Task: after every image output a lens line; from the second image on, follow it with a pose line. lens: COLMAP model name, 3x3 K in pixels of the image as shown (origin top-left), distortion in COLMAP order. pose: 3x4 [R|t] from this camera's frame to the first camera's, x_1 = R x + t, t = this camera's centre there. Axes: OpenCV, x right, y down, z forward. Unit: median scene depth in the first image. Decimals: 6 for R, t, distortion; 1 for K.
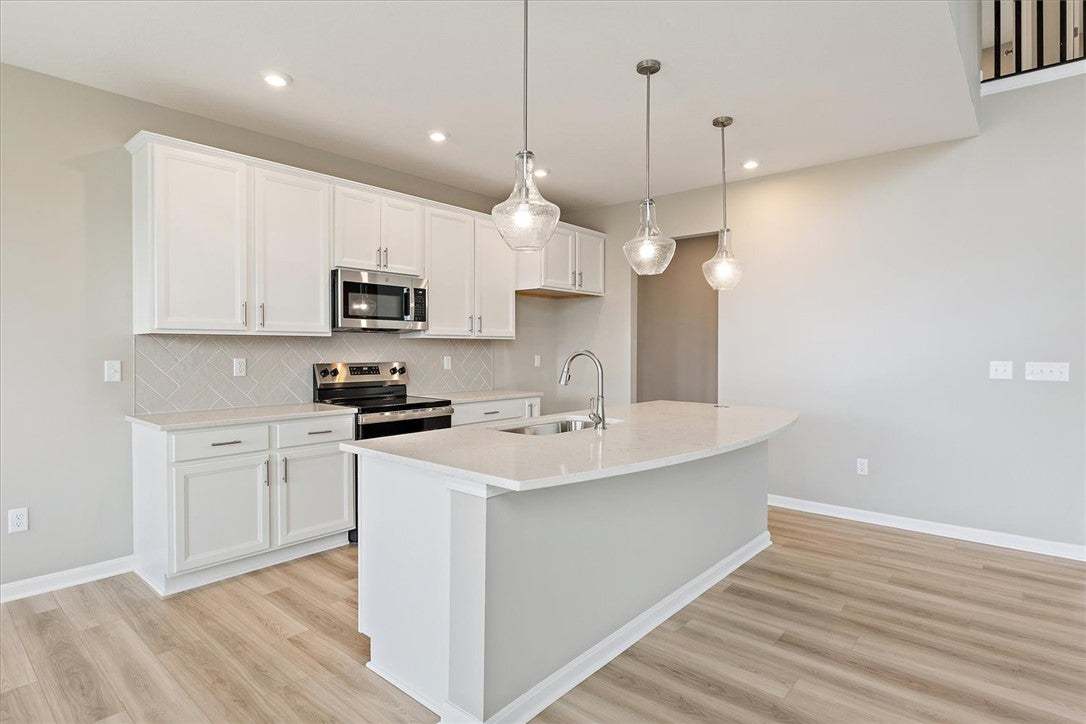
lens RADIAL K [[568.4, 0, 543.0], [0, 568.4, 362.0], [0, 0, 1]] dist [-0.003301, -0.000565]
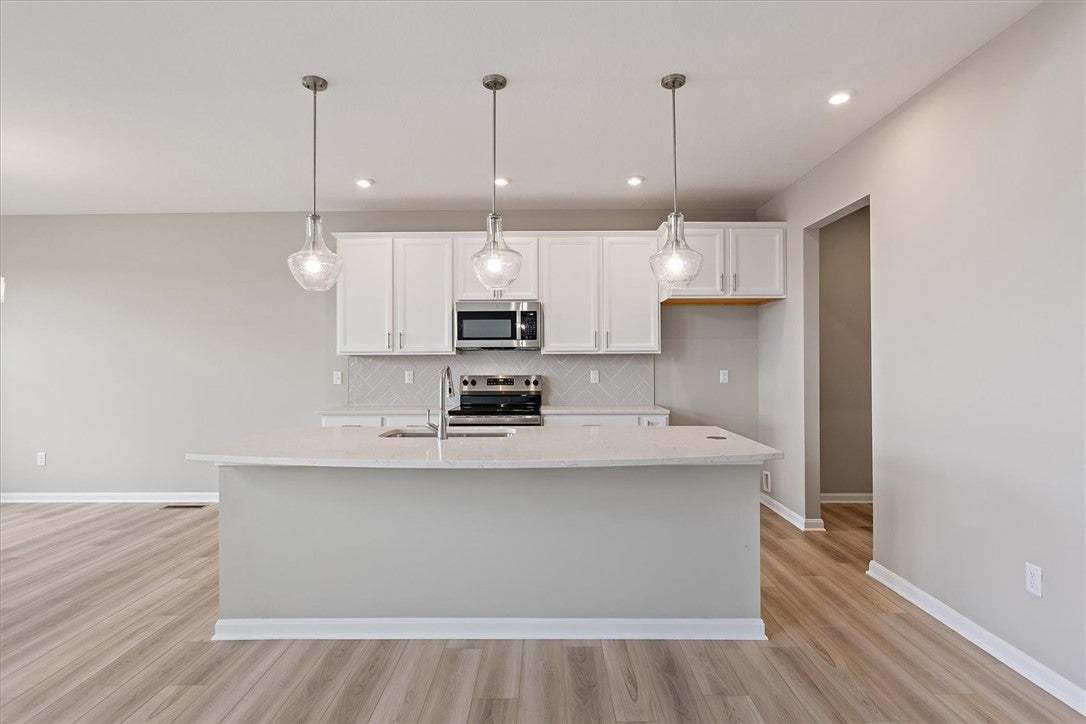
lens RADIAL K [[554.6, 0, 542.9], [0, 554.6, 354.5], [0, 0, 1]] dist [0.001521, 0.000422]
pose [[0.649773, -0.020167, -0.759861, 0.725325], [-0.013618, 0.999179, -0.038164, 0.000615], [0.760006, 0.035146, 0.648965, 0.326105]]
